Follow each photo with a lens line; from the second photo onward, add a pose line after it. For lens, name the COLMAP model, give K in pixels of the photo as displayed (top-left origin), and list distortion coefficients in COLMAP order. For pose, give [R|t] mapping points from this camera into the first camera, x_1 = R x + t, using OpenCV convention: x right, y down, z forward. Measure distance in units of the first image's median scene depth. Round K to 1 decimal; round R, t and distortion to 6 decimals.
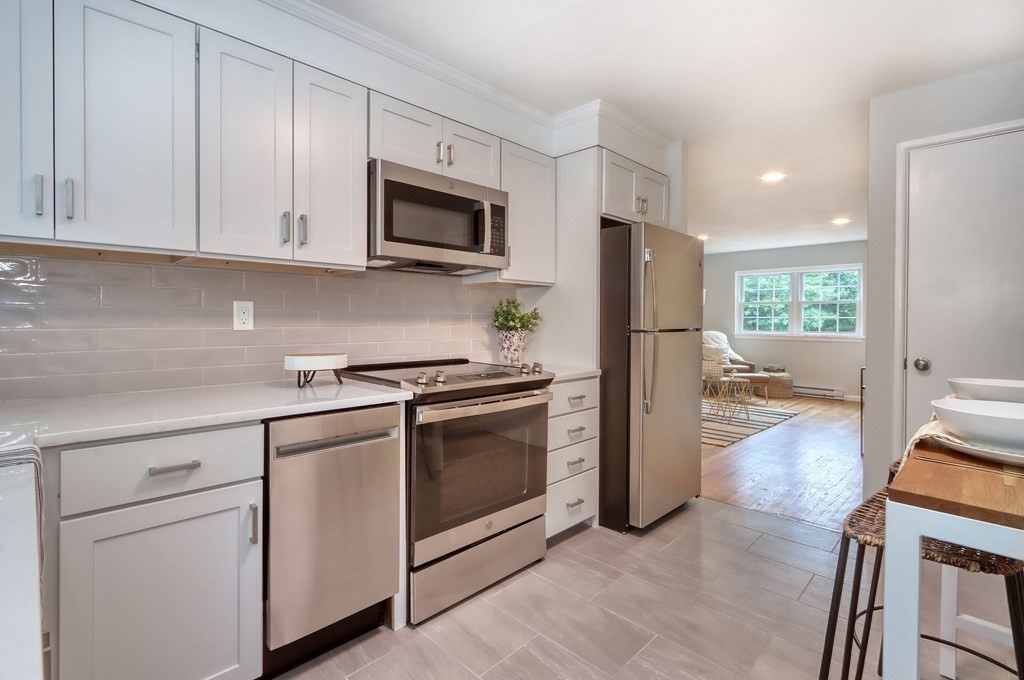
lens RADIAL K [[481.0, 0, 504.6], [0, 481.0, 325.0], [0, 0, 1]] dist [0.002750, 0.000371]
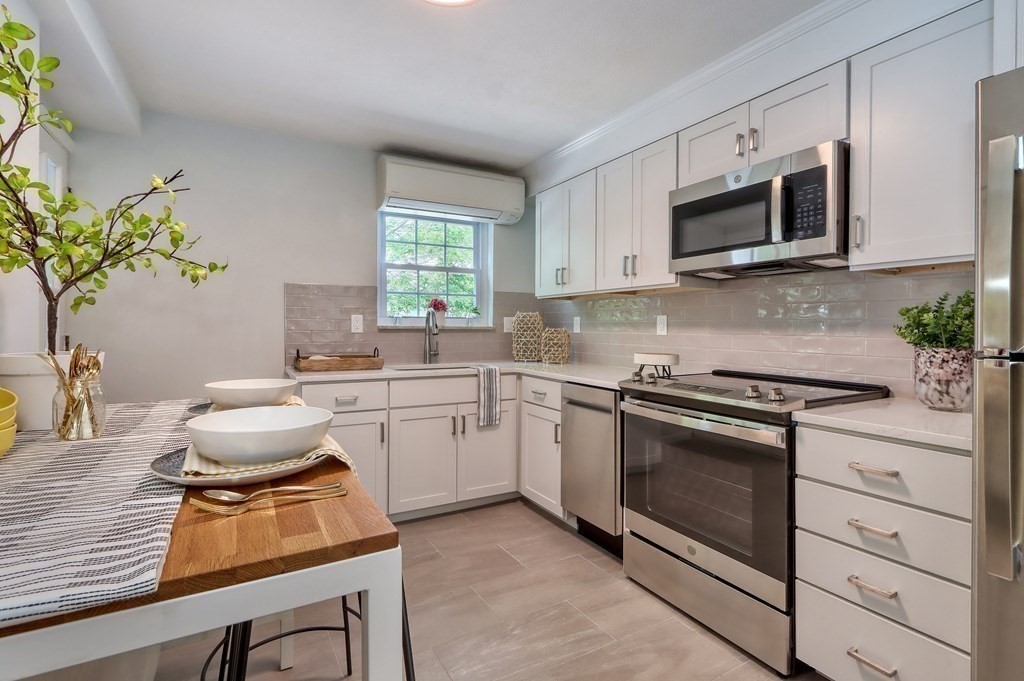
lens RADIAL K [[481.0, 0, 504.6], [0, 481.0, 325.5], [0, 0, 1]] dist [0.002750, 0.000371]
pose [[-0.269460, -0.008768, -0.962972, 1.007239], [-0.018186, 0.999827, -0.004015, -0.003695], [0.962840, 0.016431, -0.269573, 0.946516]]
